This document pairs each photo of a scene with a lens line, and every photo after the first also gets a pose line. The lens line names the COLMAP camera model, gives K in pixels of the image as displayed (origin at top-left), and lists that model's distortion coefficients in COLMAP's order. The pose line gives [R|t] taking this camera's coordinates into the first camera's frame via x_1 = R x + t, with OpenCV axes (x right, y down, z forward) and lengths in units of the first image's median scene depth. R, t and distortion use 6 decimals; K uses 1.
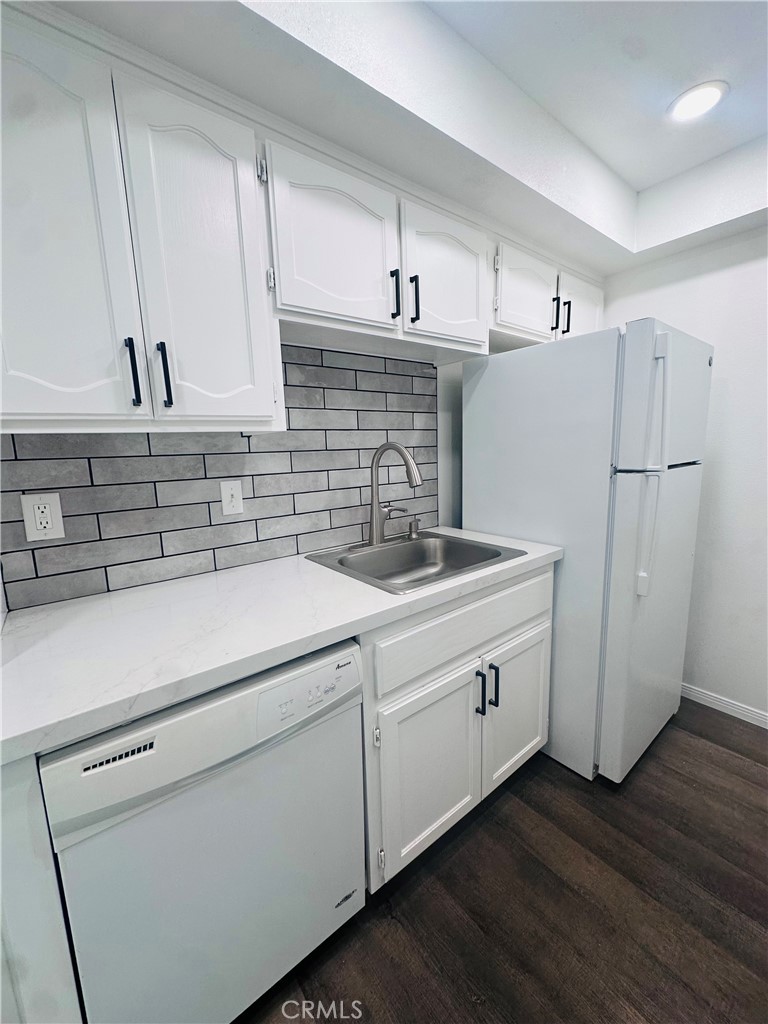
lens RADIAL K [[407.8, 0, 385.6], [0, 407.8, 511.5], [0, 0, 1]] dist [-0.004739, 0.001131]
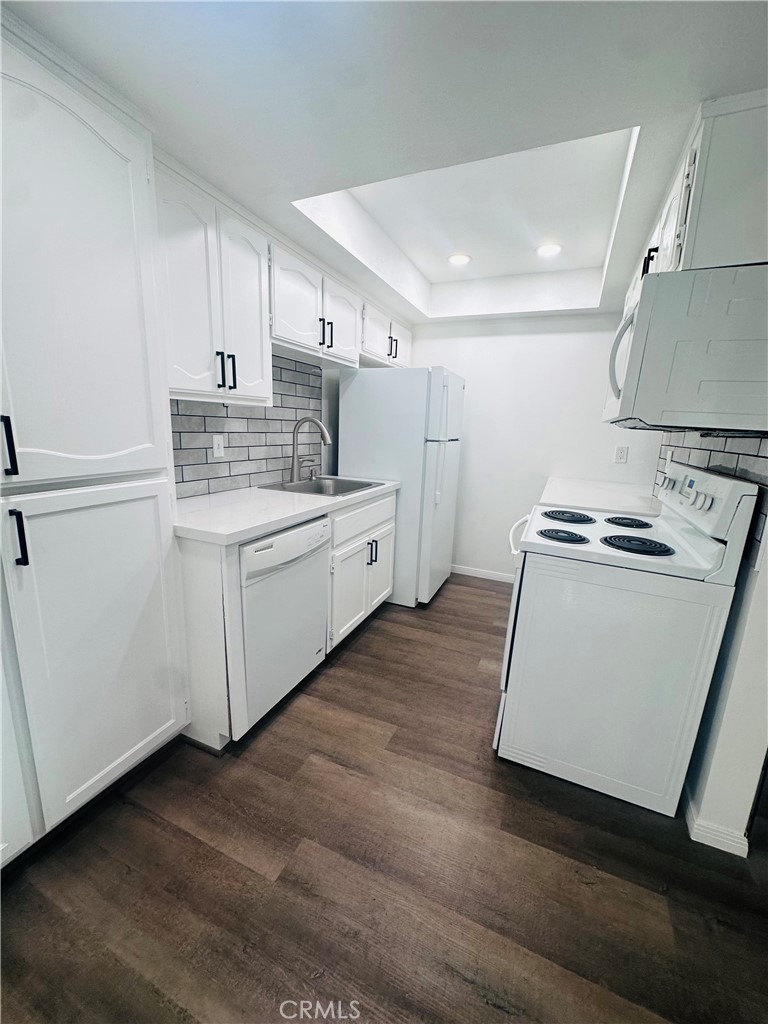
lens RADIAL K [[407.8, 0, 384.3], [0, 407.8, 511.2], [0, 0, 1]] dist [-0.004739, 0.001131]
pose [[0.881152, -0.033584, 0.471639, -0.591095], [0.010676, 0.998633, 0.051164, 0.147174], [-0.472712, -0.040048, 0.880306, -0.694809]]
